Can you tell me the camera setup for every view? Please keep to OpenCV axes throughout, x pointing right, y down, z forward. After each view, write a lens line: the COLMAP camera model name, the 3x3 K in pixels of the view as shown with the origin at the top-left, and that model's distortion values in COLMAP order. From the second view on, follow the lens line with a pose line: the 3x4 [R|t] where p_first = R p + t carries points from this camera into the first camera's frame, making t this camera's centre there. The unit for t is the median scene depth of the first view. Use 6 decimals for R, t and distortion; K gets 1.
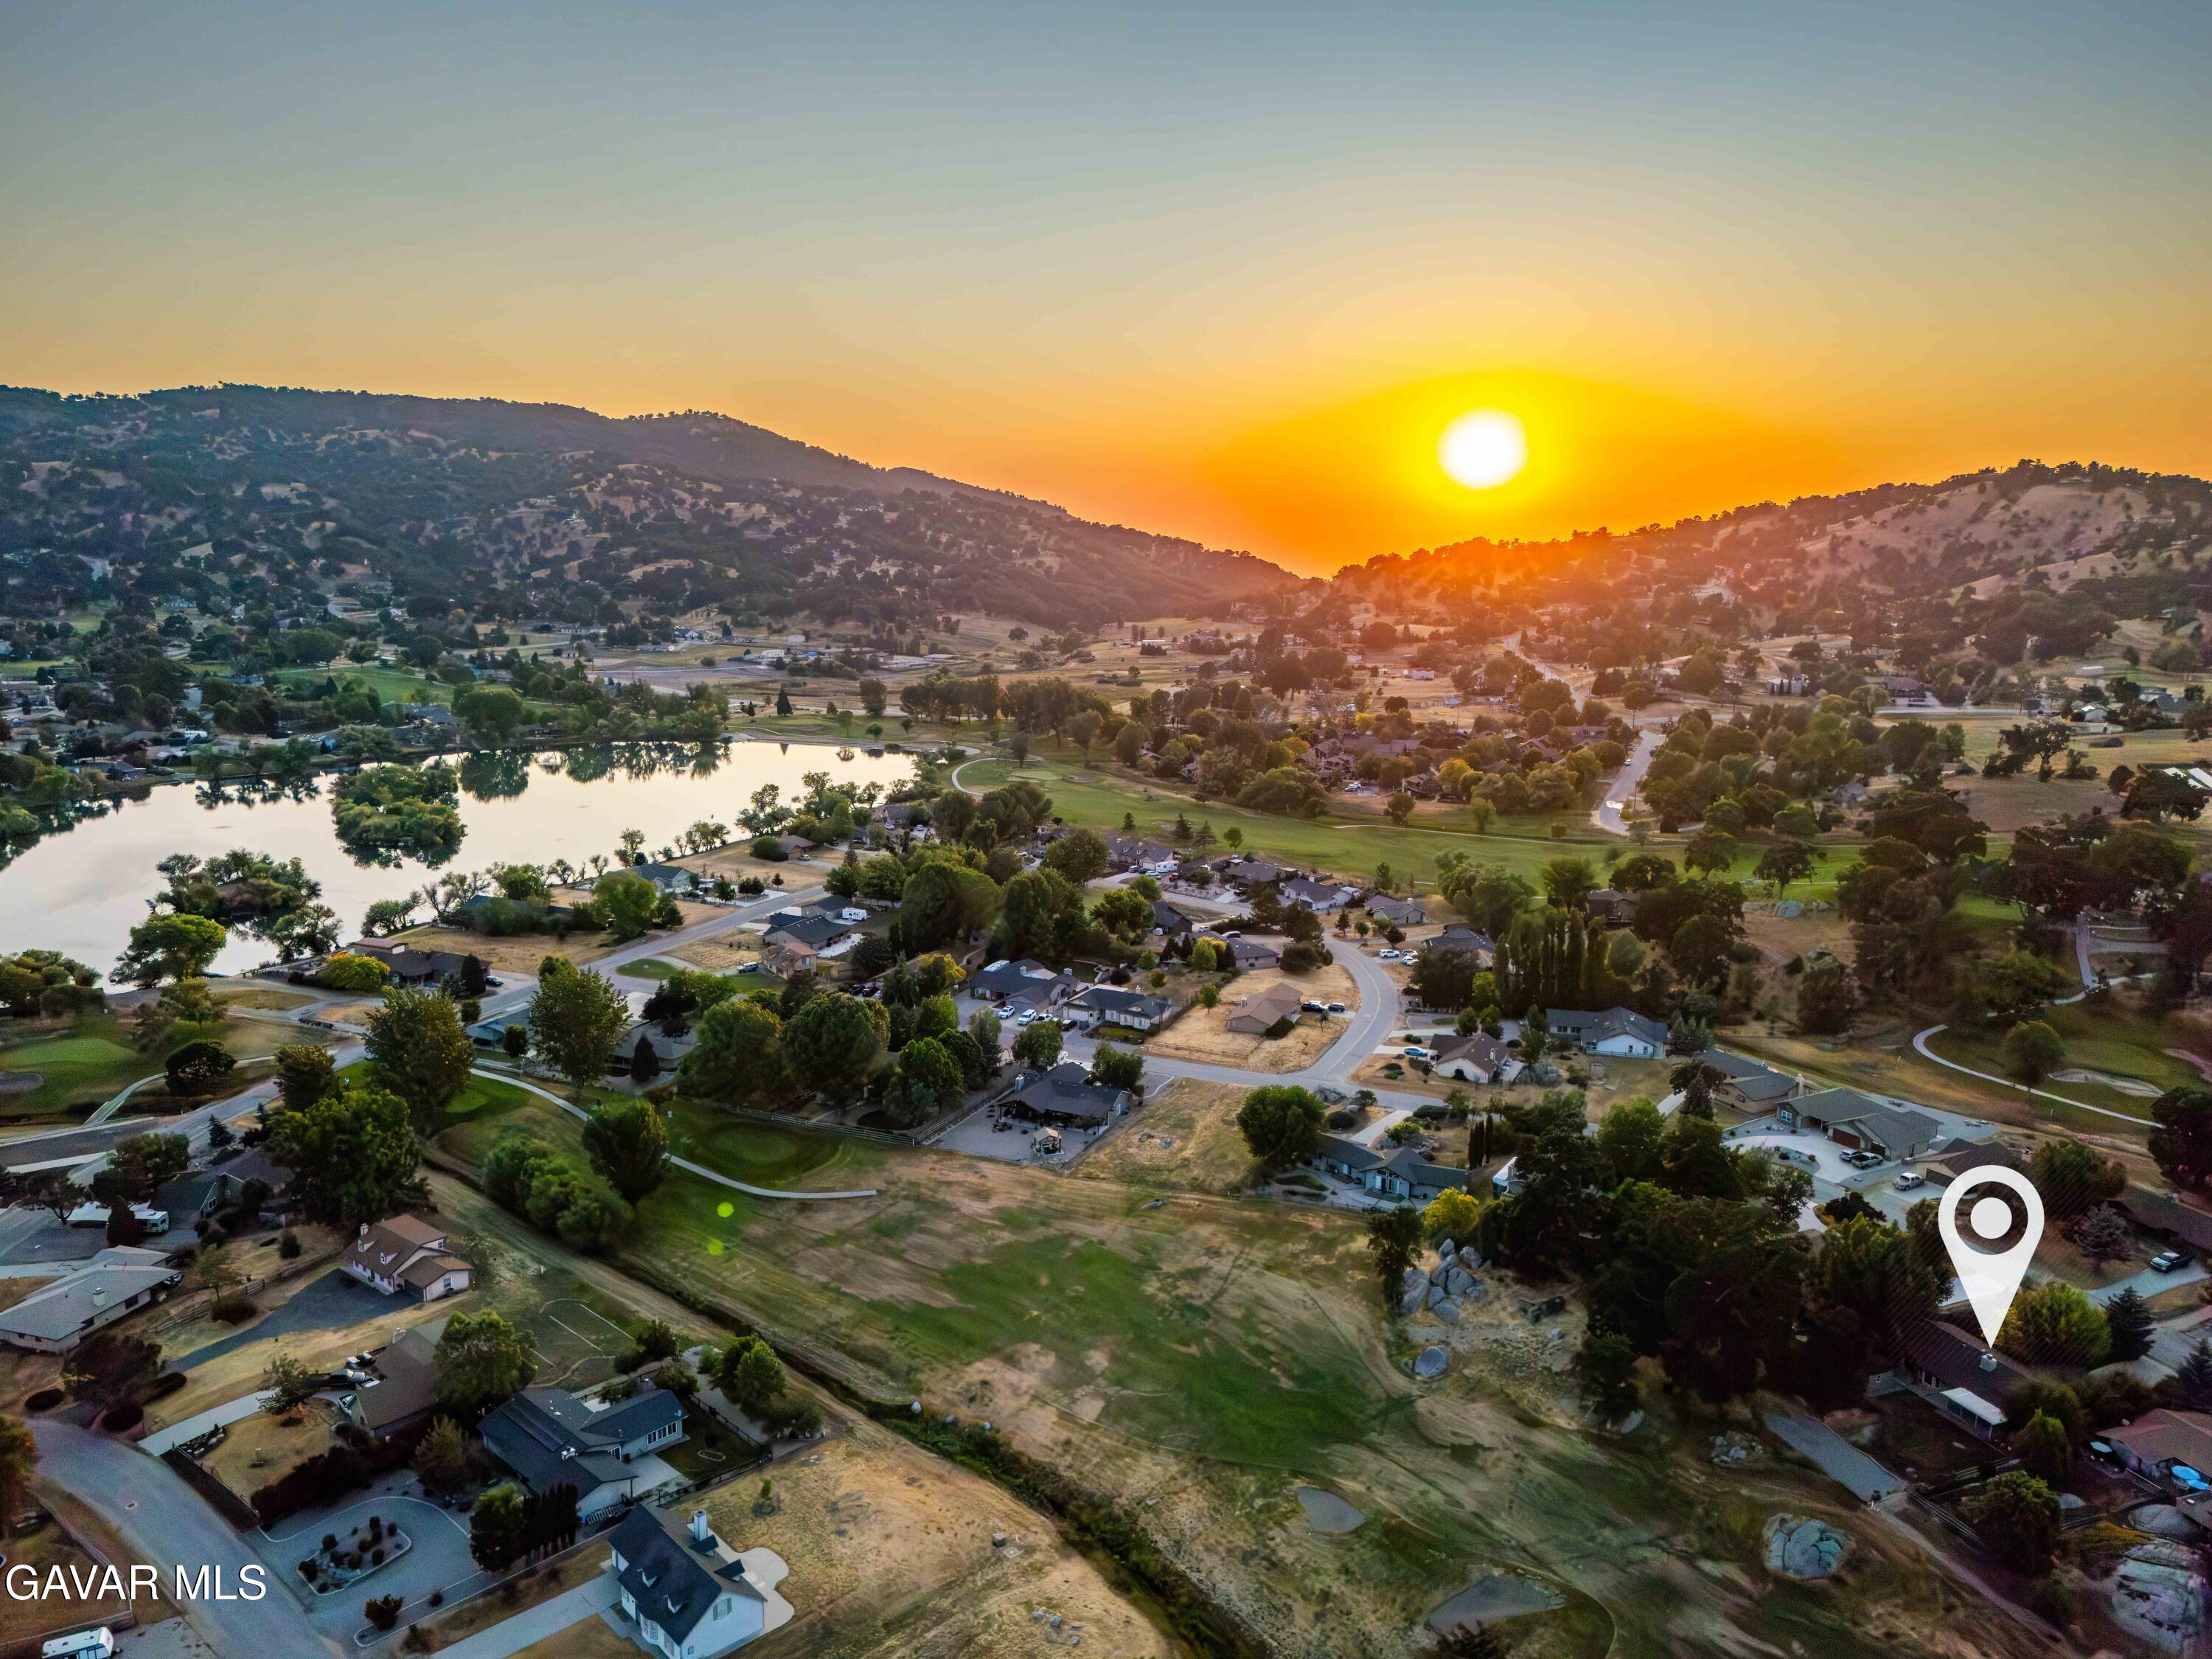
lens RADIAL K [[1584.9, 0, 1102.1], [0, 1584.9, 820.0], [0, 0, 1]] dist [0.103419, -0.073017]
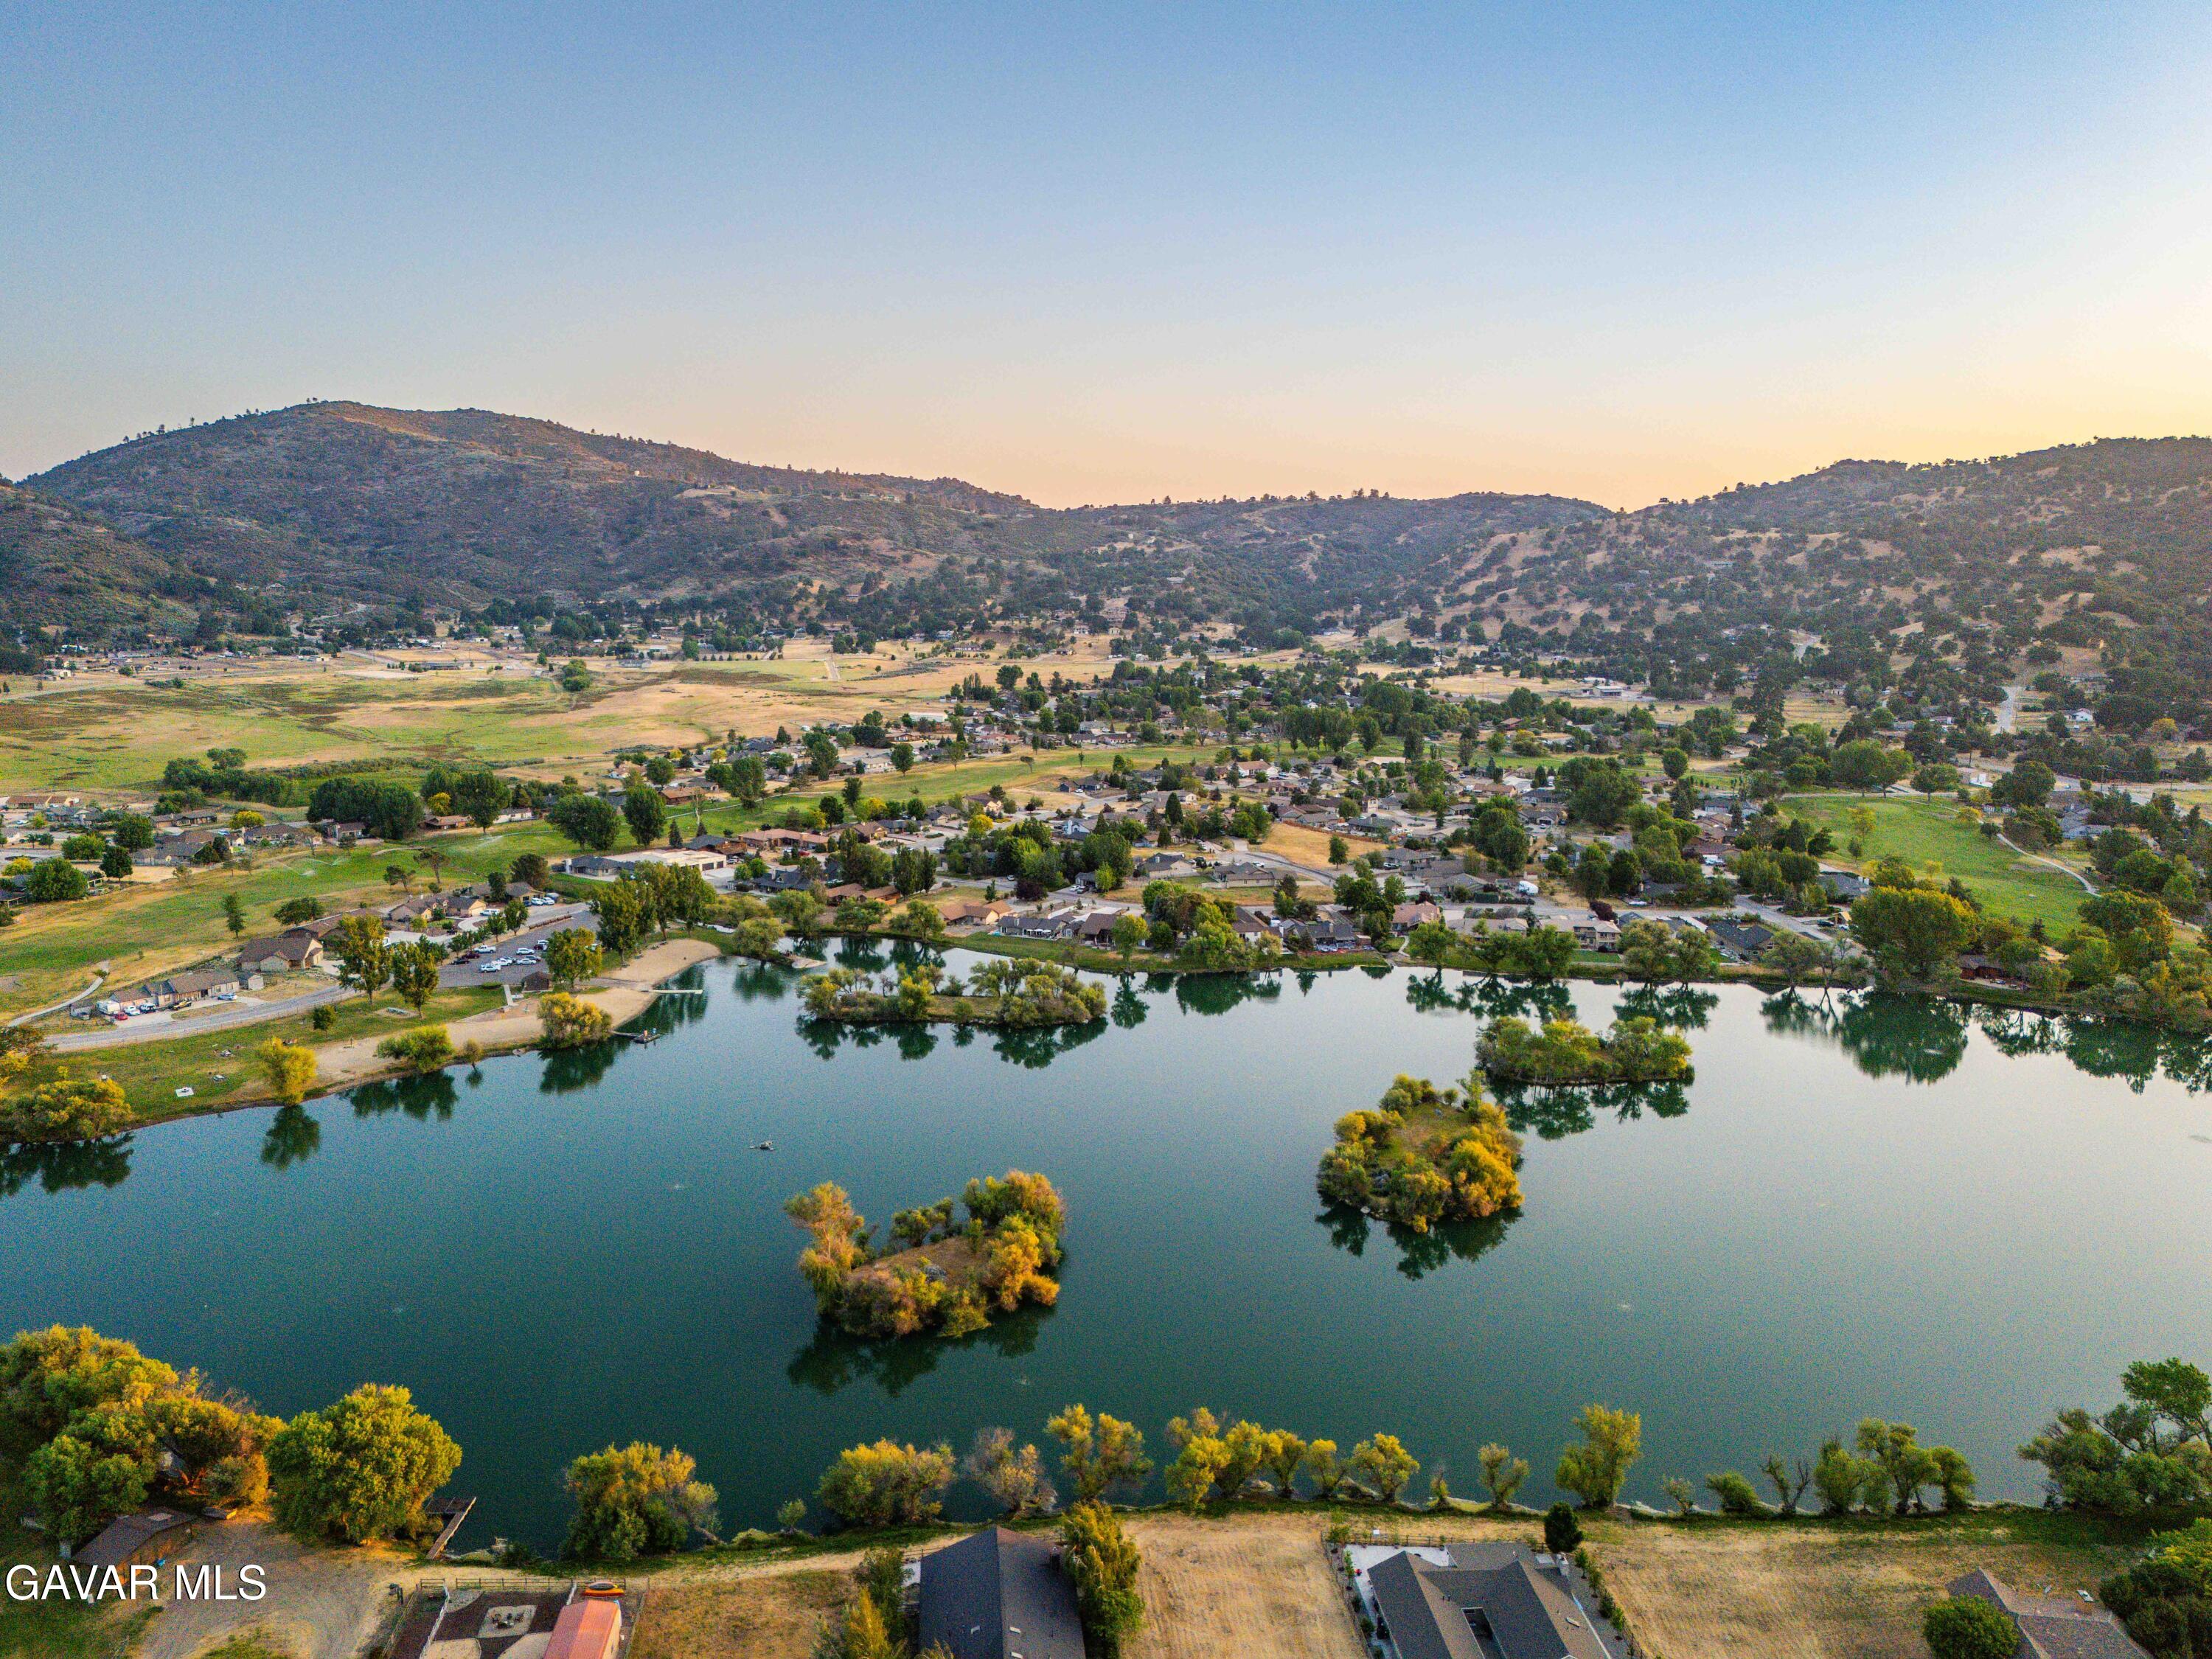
lens RADIAL K [[1584.9, 0, 1102.1], [0, 1584.9, 820.0], [0, 0, 1]] dist [0.103419, -0.073017]
pose [[0.493757, 0.128816, -0.860006, -0.010068], [-0.163271, 0.985112, 0.053816, -0.034495], [0.854135, 0.113842, 0.507439, 0.173369]]
